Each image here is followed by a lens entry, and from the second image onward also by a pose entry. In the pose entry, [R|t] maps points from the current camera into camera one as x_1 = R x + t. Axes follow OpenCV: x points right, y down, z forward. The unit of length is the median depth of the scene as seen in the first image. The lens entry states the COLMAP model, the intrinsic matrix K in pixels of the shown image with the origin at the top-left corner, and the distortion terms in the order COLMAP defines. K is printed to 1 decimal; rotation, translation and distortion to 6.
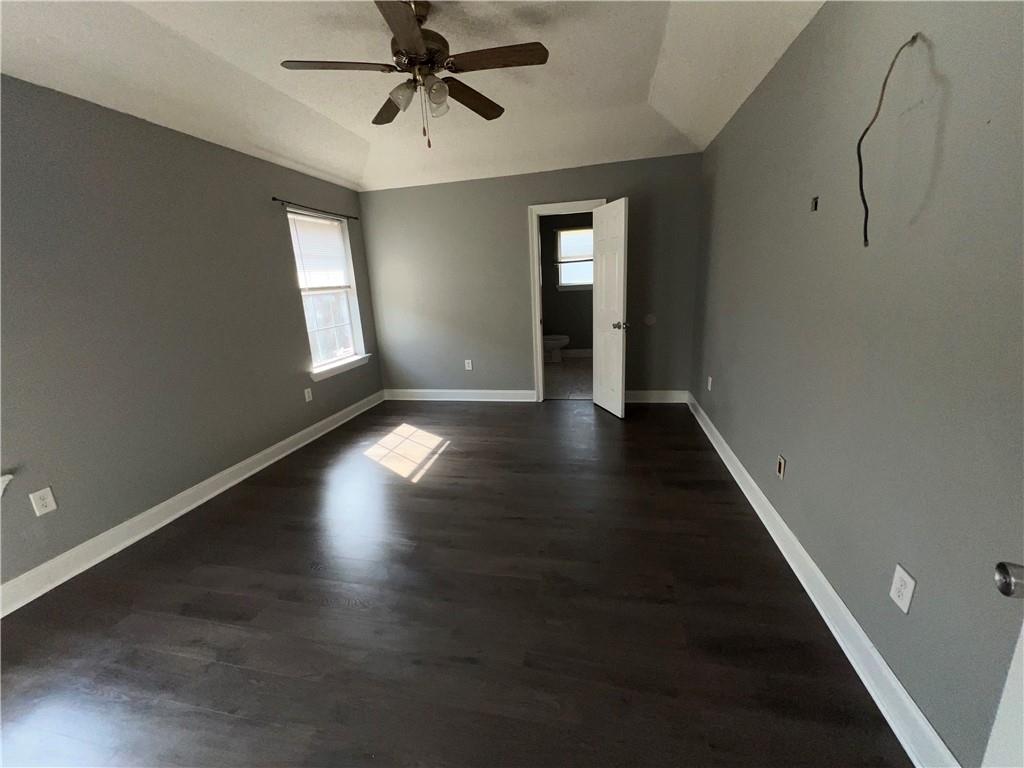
lens RADIAL K [[412.7, 0, 509.3], [0, 412.7, 384.0], [0, 0, 1]] dist [0.000039, -0.000020]
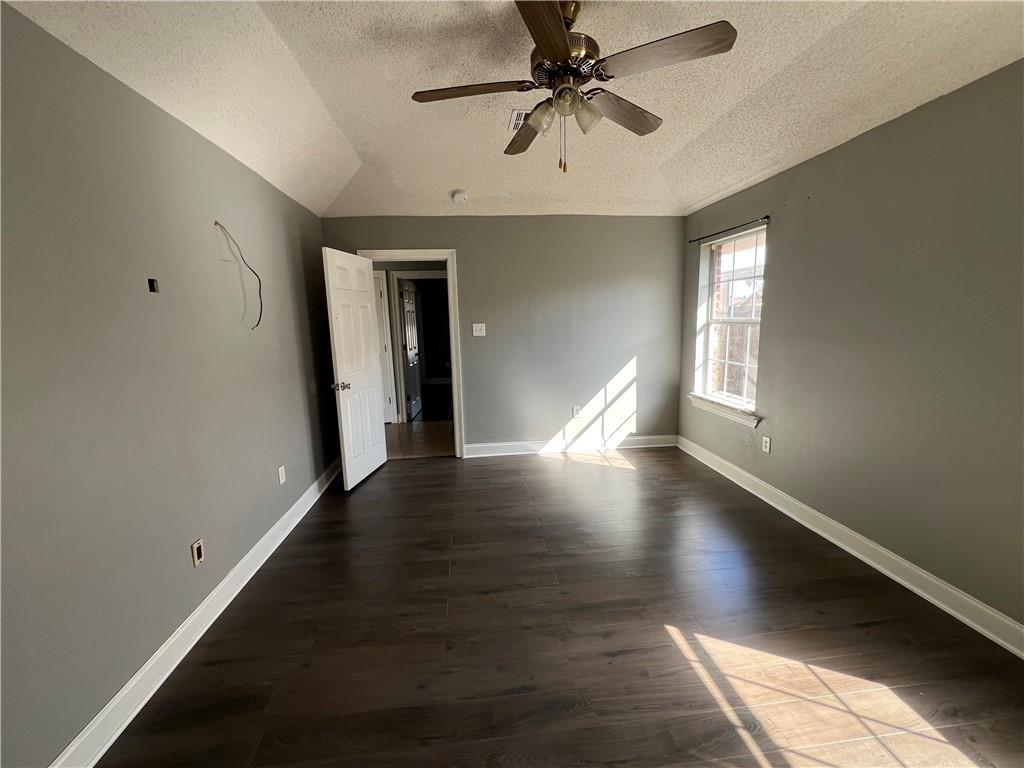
lens RADIAL K [[413.1, 0, 509.8], [0, 413.1, 383.5], [0, 0, 1]] dist [-0.002091, -0.000158]
pose [[-0.946664, 0.124778, -0.297084, 0.166468], [-0.003654, 0.917763, 0.397111, -0.403710], [0.322203, 0.377016, -0.868357, 1.452855]]
